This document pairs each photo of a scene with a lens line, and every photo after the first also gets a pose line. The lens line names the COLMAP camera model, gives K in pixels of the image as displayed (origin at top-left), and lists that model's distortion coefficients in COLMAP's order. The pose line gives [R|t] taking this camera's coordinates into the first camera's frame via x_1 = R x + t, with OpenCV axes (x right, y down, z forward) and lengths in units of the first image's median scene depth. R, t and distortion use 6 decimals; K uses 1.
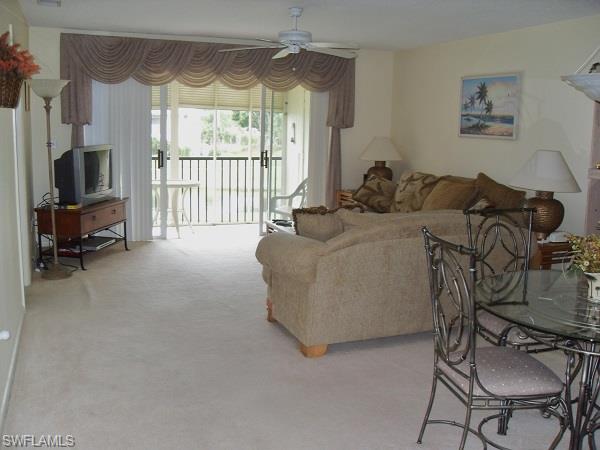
lens RADIAL K [[625.9, 0, 307.6], [0, 625.9, 229.6], [0, 0, 1]] dist [-0.199724, 0.222009]
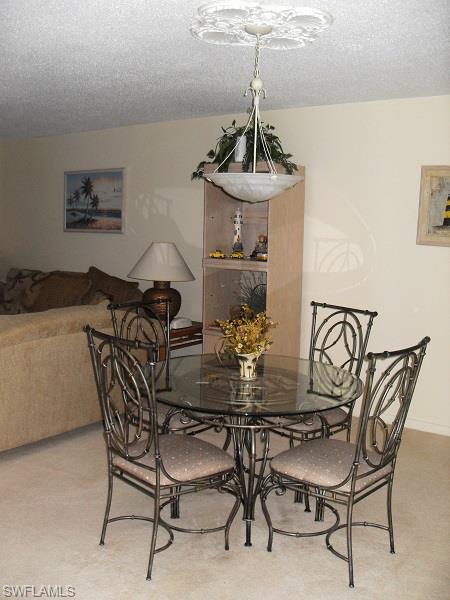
lens RADIAL K [[625.9, 0, 225.0], [0, 625.9, 300.0], [0, 0, 1]] dist [-0.199724, 0.222009]
pose [[0.856733, -0.065545, 0.511579, -0.076581], [0.083999, 0.996381, -0.013012, -0.008111], [-0.508874, 0.054120, 0.859138, 0.025359]]
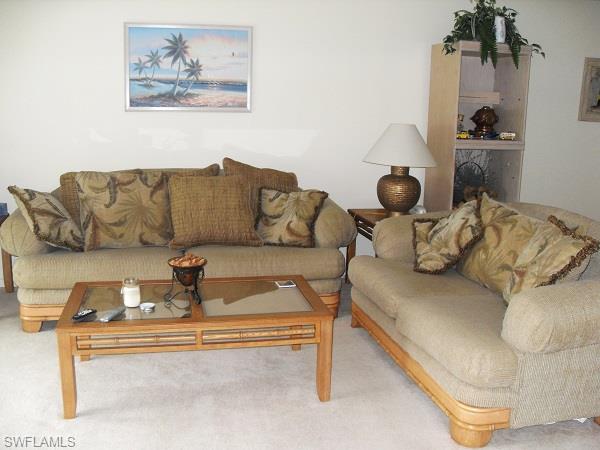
lens RADIAL K [[625.9, 0, 307.6], [0, 625.9, 229.6], [0, 0, 1]] dist [-0.199724, 0.222009]
pose [[0.156533, -0.220391, 0.962770, -0.616203], [0.147374, 0.969085, 0.197876, -0.195958], [-0.976616, 0.110914, 0.184174, 1.062064]]
